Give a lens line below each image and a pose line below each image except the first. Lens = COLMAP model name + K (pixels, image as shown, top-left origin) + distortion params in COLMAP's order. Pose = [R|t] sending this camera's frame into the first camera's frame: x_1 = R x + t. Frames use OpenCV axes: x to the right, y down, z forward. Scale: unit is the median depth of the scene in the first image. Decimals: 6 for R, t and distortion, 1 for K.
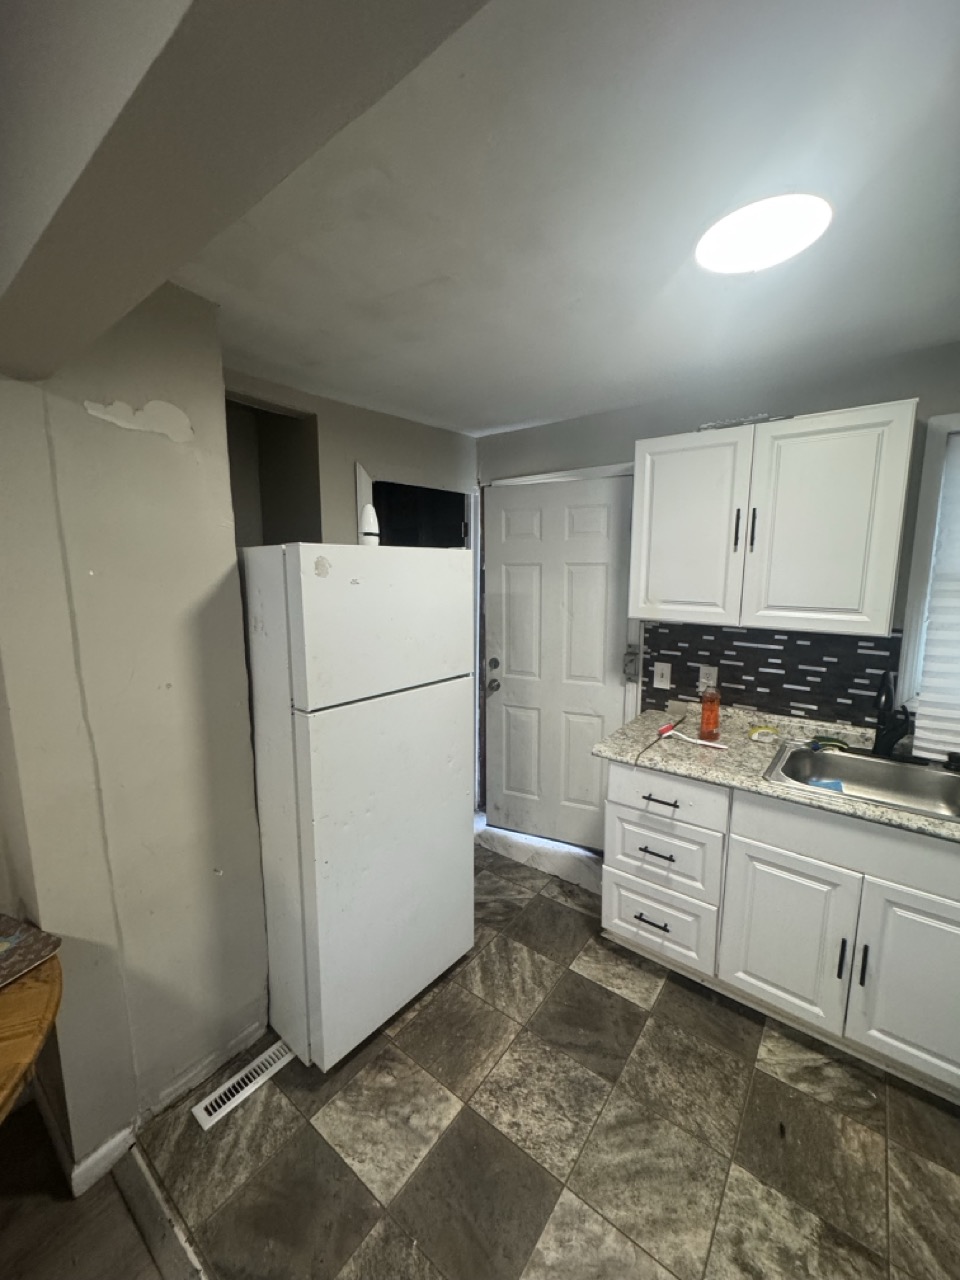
lens RADIAL K [[507.3, 0, 477.6], [0, 507.3, 638.7], [0, 0, 1]] dist [0.001478, -0.000365]
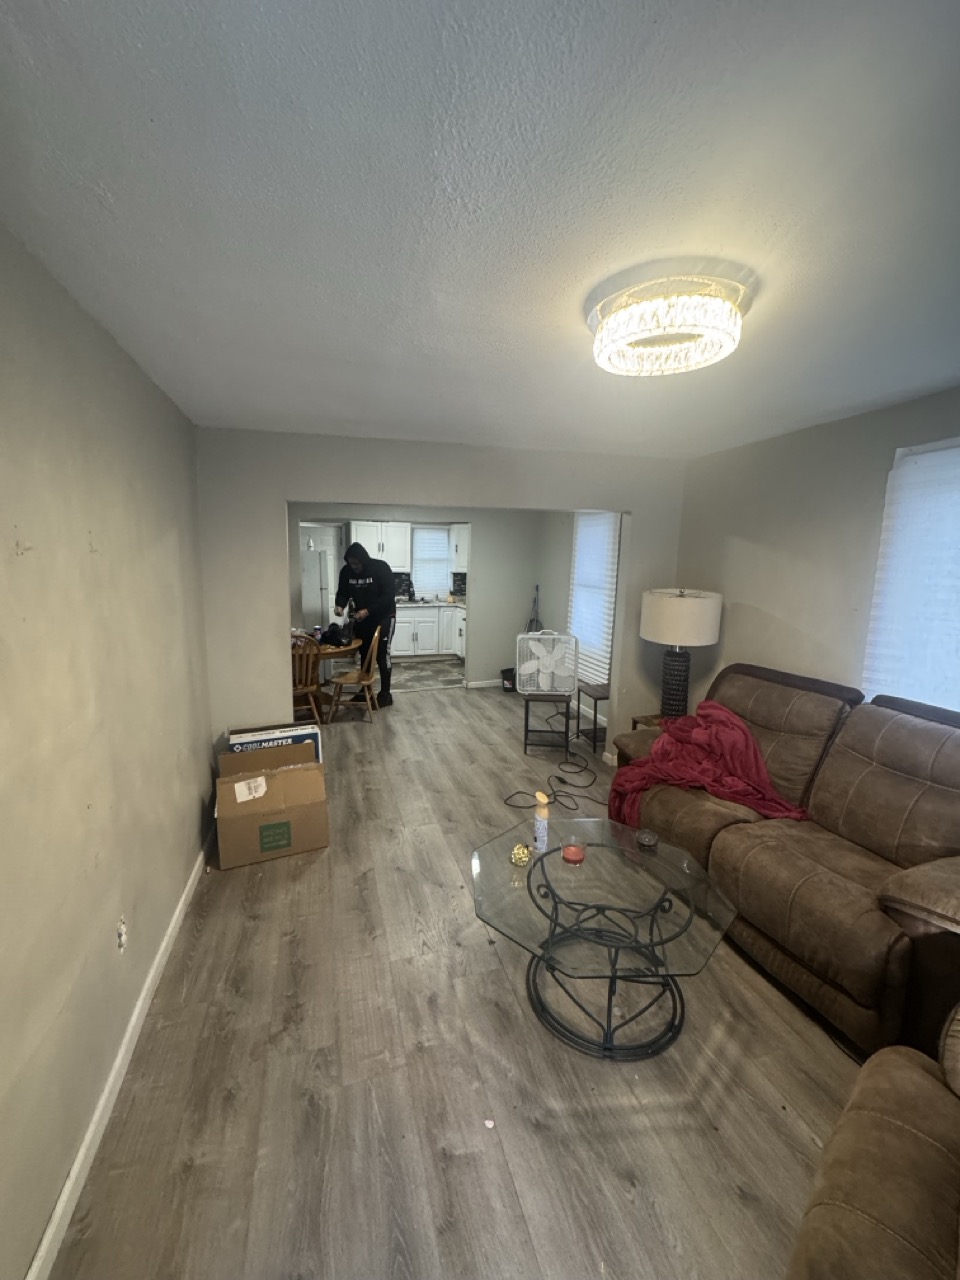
lens RADIAL K [[507.3, 0, 478.2], [0, 507.3, 637.8], [0, 0, 1]] dist [0.001478, -0.000365]
pose [[0.570916, -0.103041, 0.814517, -2.331557], [0.092153, 0.993866, 0.061138, 0.320084], [-0.815820, 0.040155, 0.576910, -1.869165]]
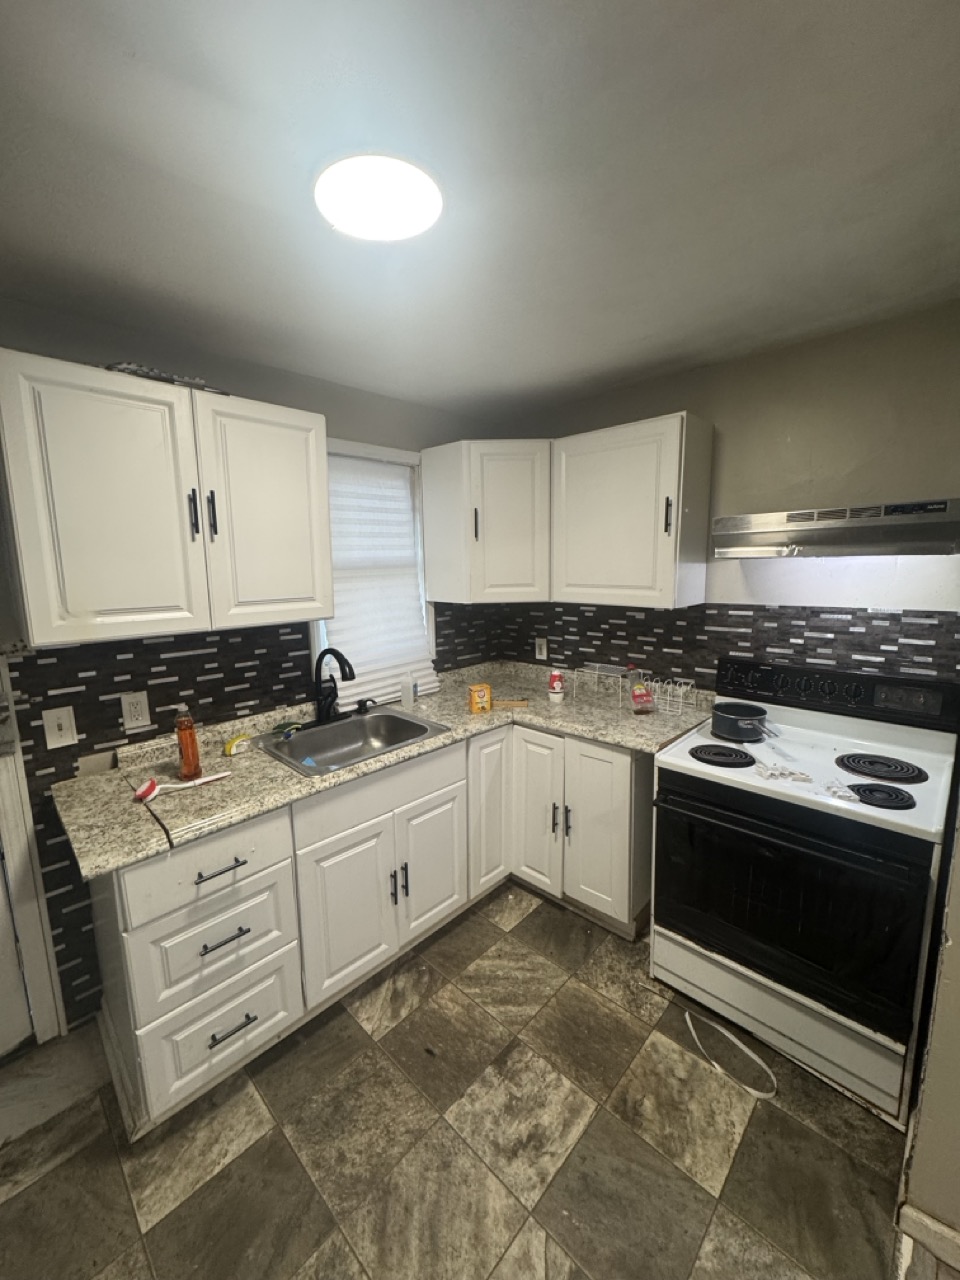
lens RADIAL K [[507.3, 0, 479.3], [0, 507.3, 639.9], [0, 0, 1]] dist [0.001478, -0.000365]
pose [[0.104969, -0.152947, 0.982644, -0.273594], [0.162012, 0.977532, 0.134844, -0.051139], [-0.981190, 0.145046, 0.127390, 0.463505]]
